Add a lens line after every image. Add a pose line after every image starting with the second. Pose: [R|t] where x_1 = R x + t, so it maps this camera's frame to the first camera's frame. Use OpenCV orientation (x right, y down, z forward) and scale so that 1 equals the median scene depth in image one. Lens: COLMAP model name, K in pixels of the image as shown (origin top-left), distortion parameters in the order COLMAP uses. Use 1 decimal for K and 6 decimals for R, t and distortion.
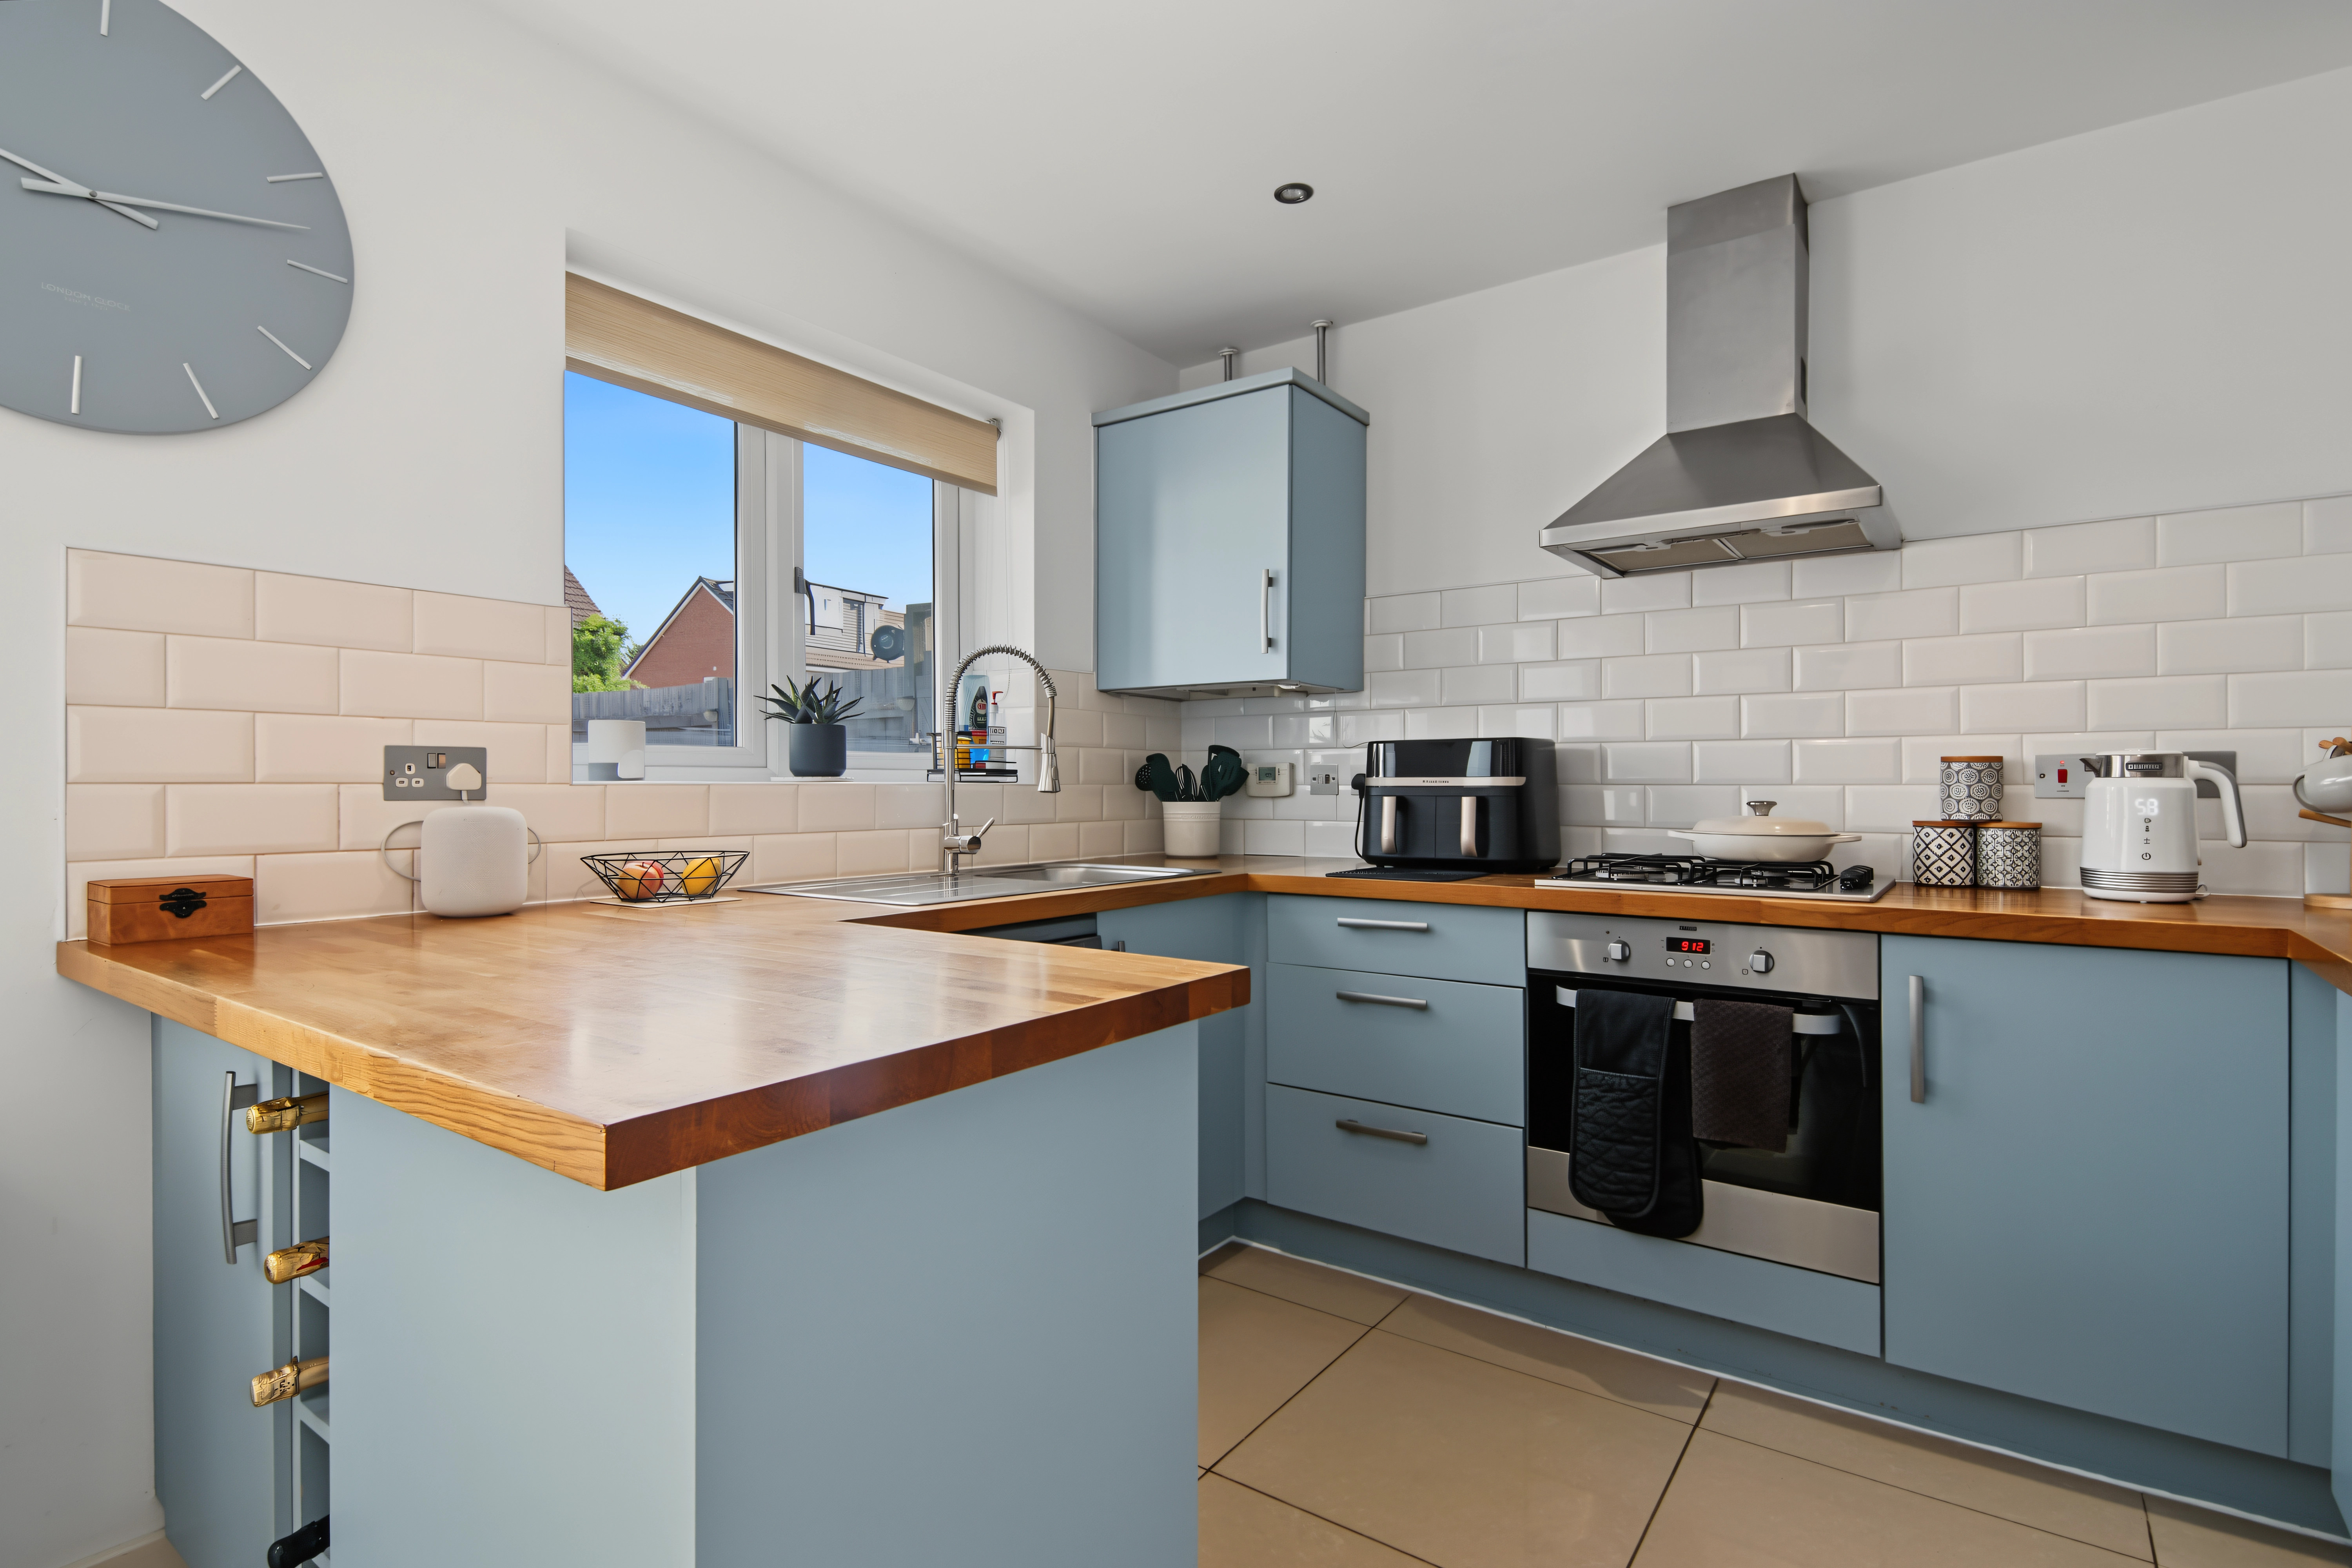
lens RADIAL K [[1126.1, 0, 1158.8], [0, 1126.1, 782.1], [0, 0, 1]] dist [0.035430, -0.028274]
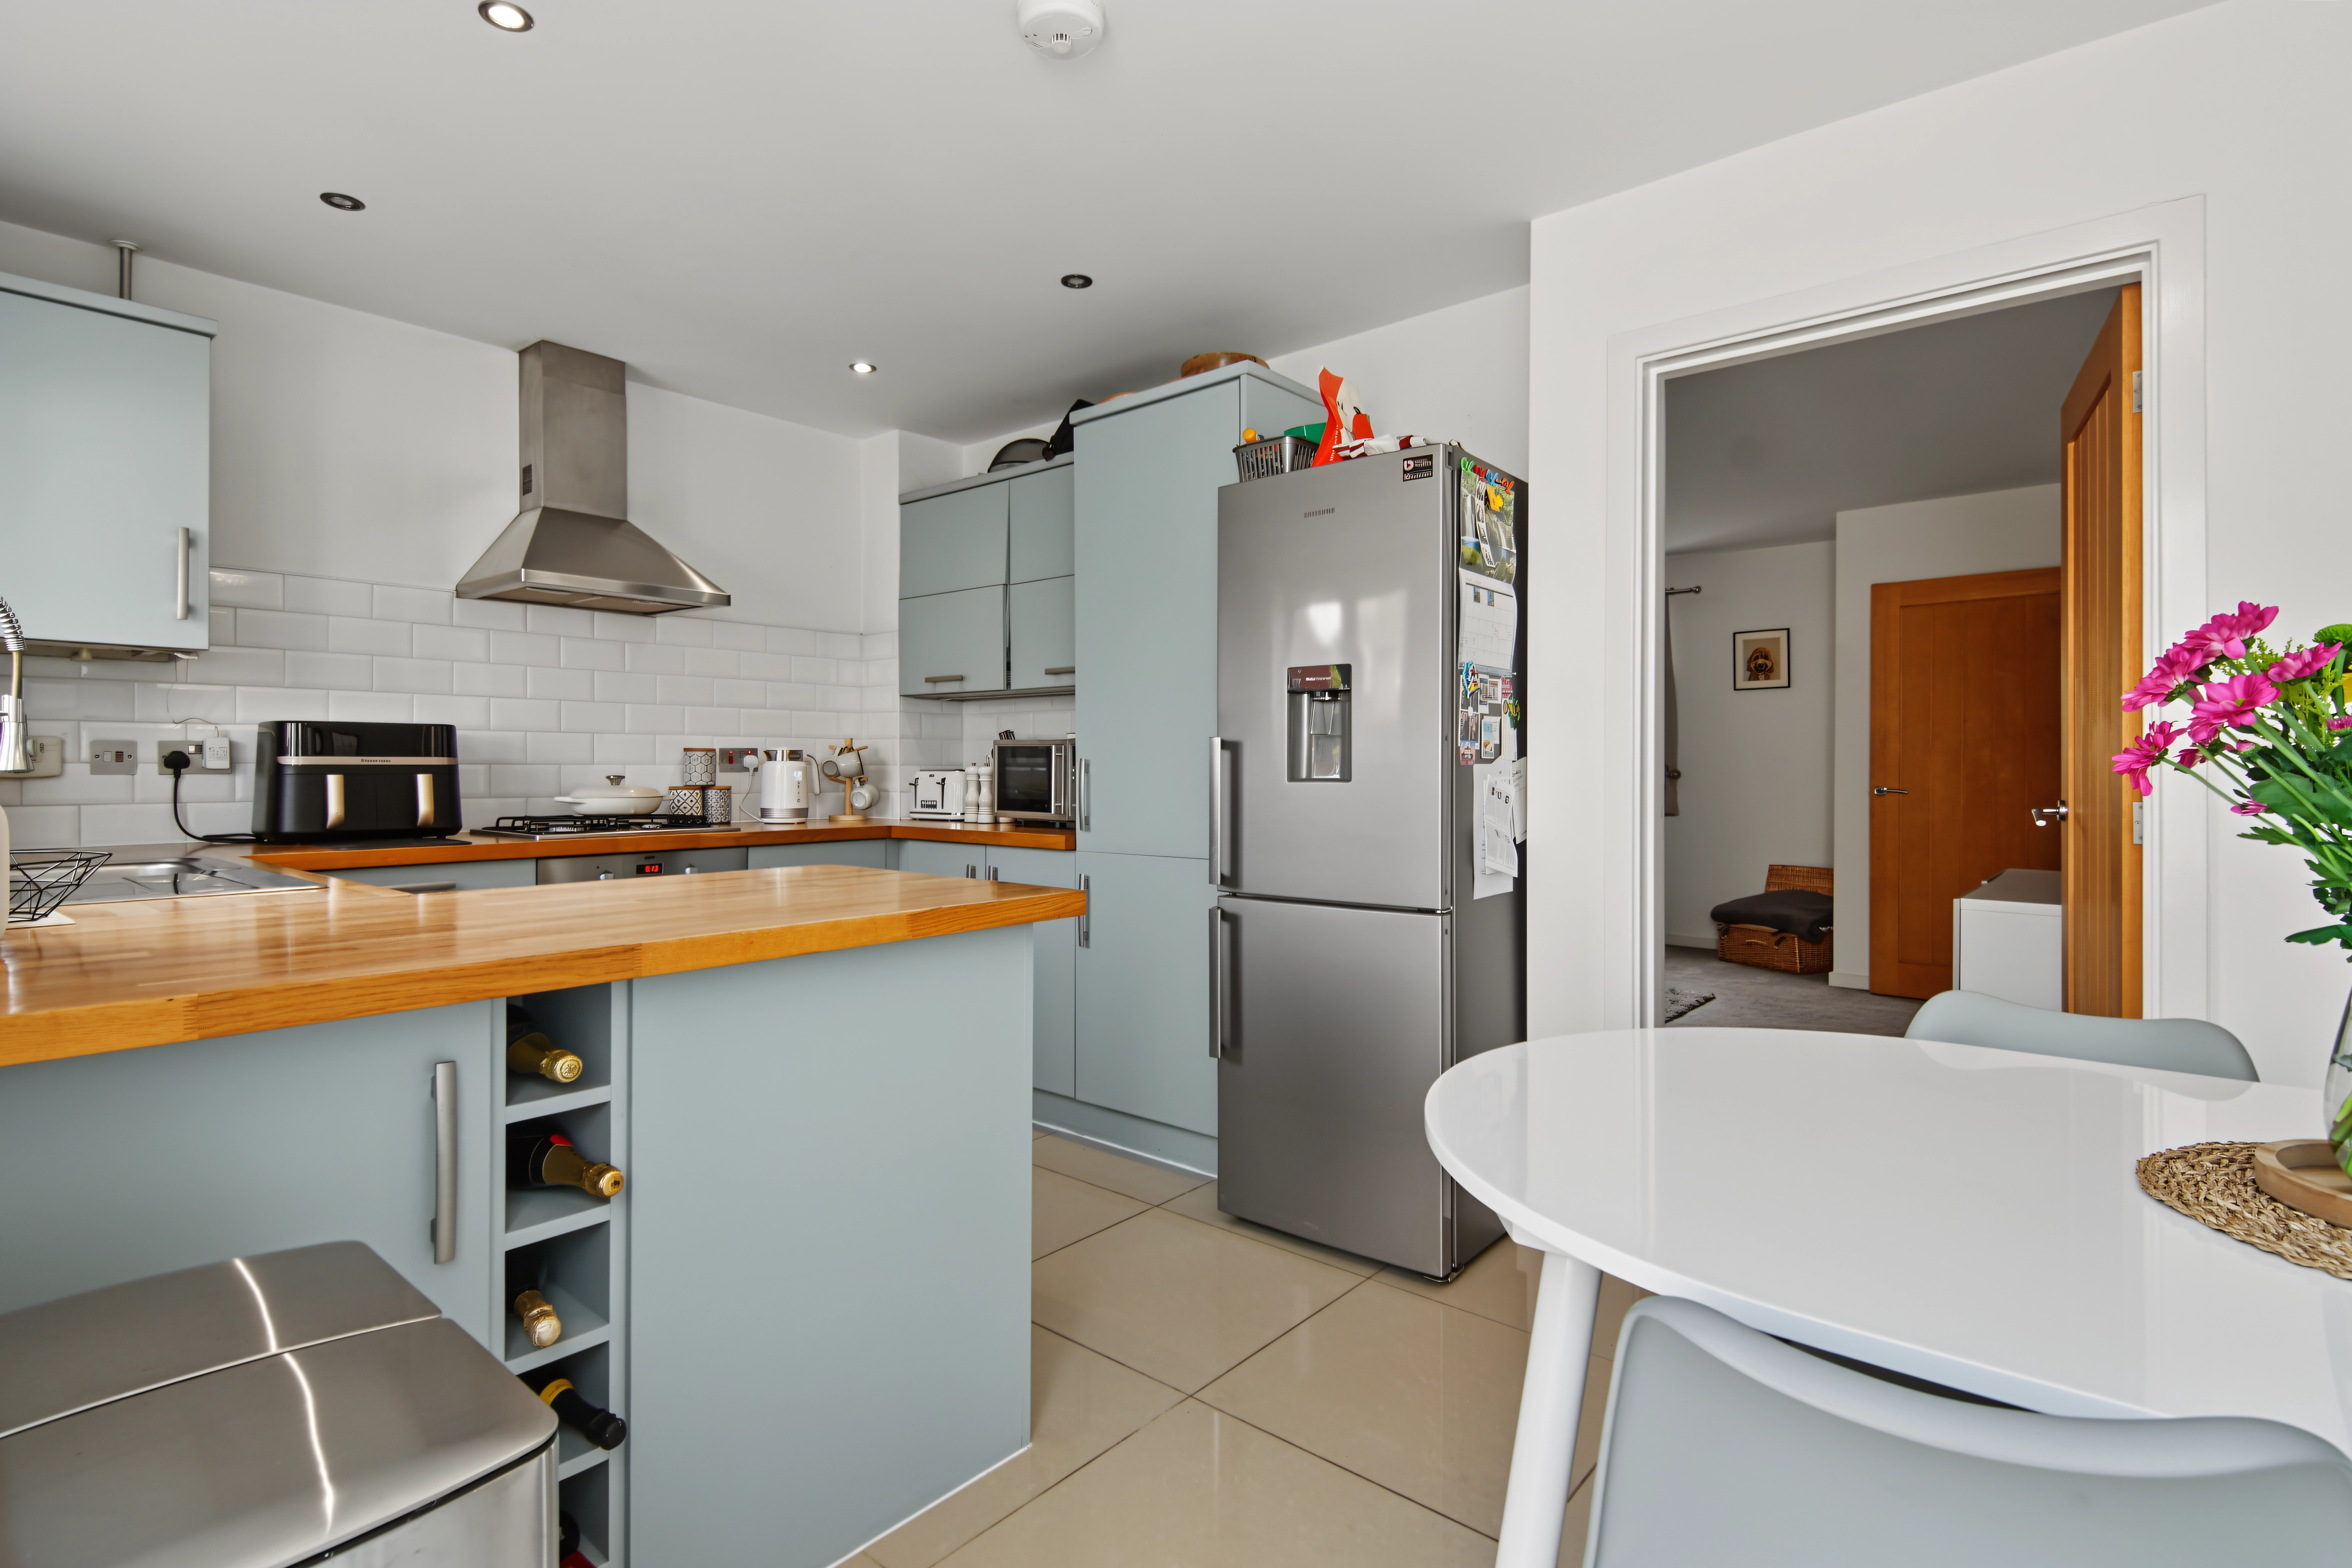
lens RADIAL K [[1126.1, 0, 1158.8], [0, 1126.1, 782.1], [0, 0, 1]] dist [0.035430, -0.028274]
pose [[0.082657, -0.013305, 0.996489, -0.907785], [-0.004857, 0.999894, 0.013753, 0.001723], [-0.996566, -0.005976, 0.082583, 0.160447]]
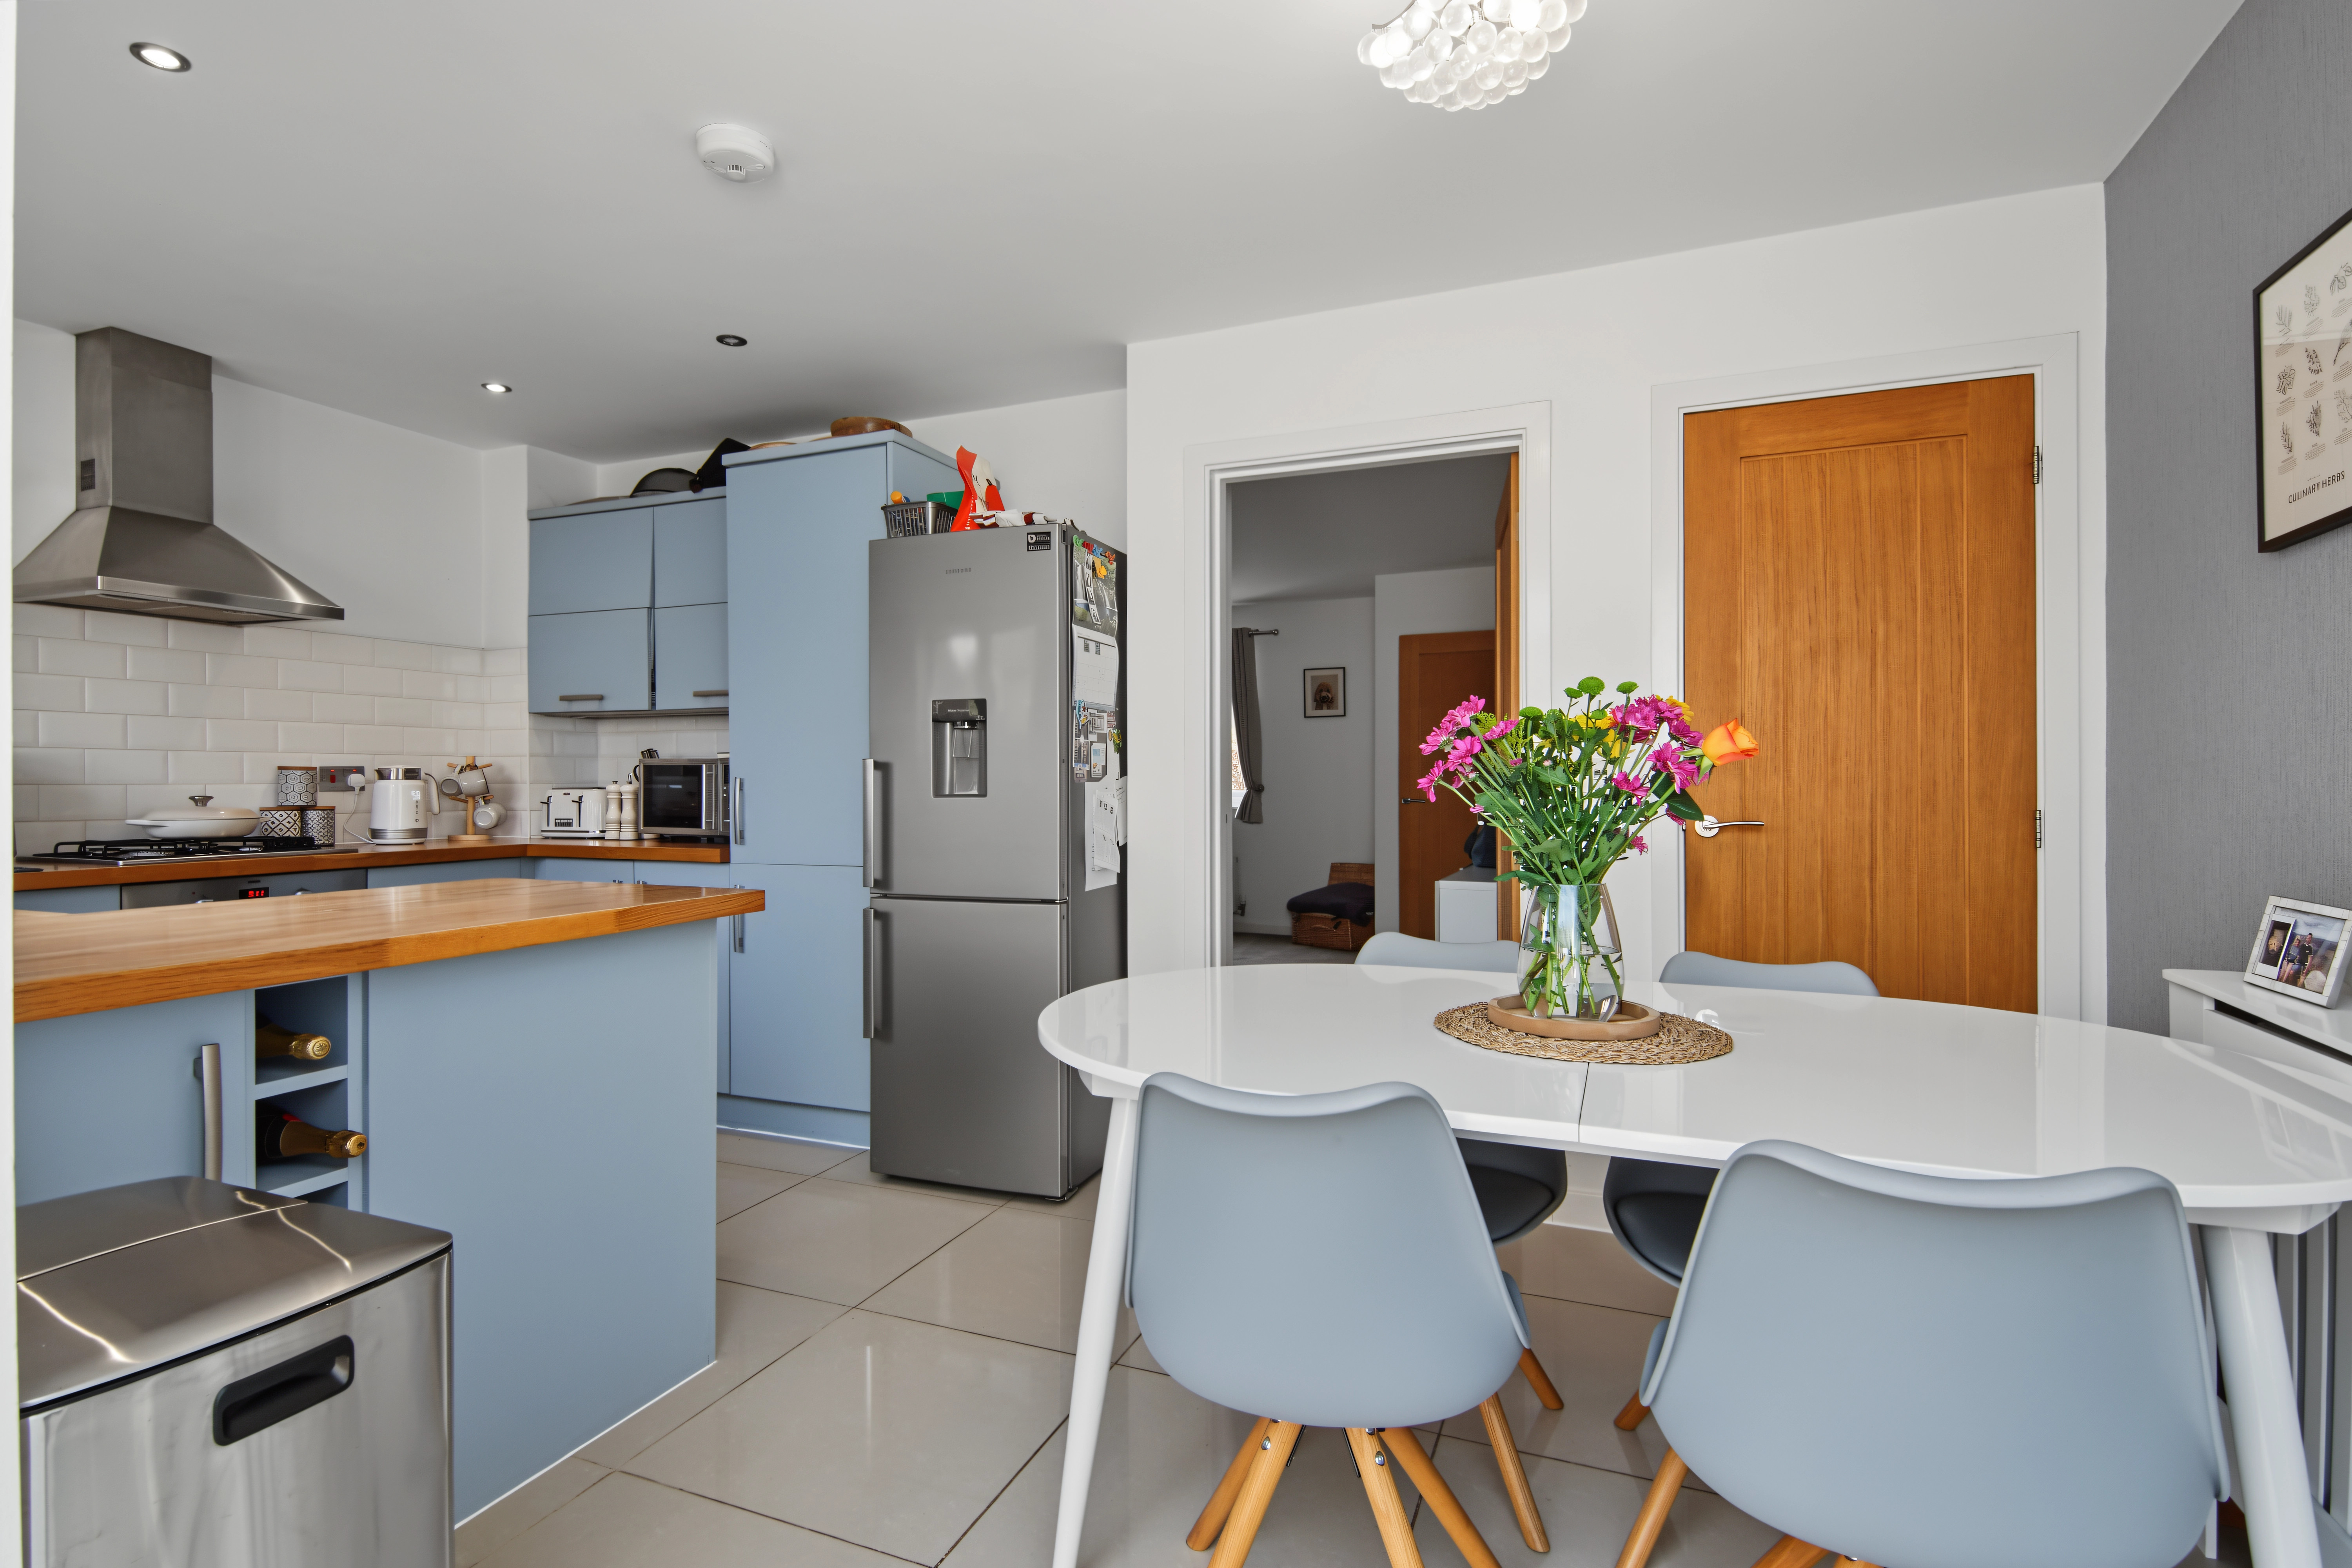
lens RADIAL K [[1126.1, 0, 1158.8], [0, 1126.1, 782.1], [0, 0, 1]] dist [0.035430, -0.028274]
pose [[-0.236005, -0.000174, 0.971752, -1.125988], [-0.001526, 0.999999, -0.000191, -0.001859], [-0.971751, -0.001528, -0.236005, 0.180101]]
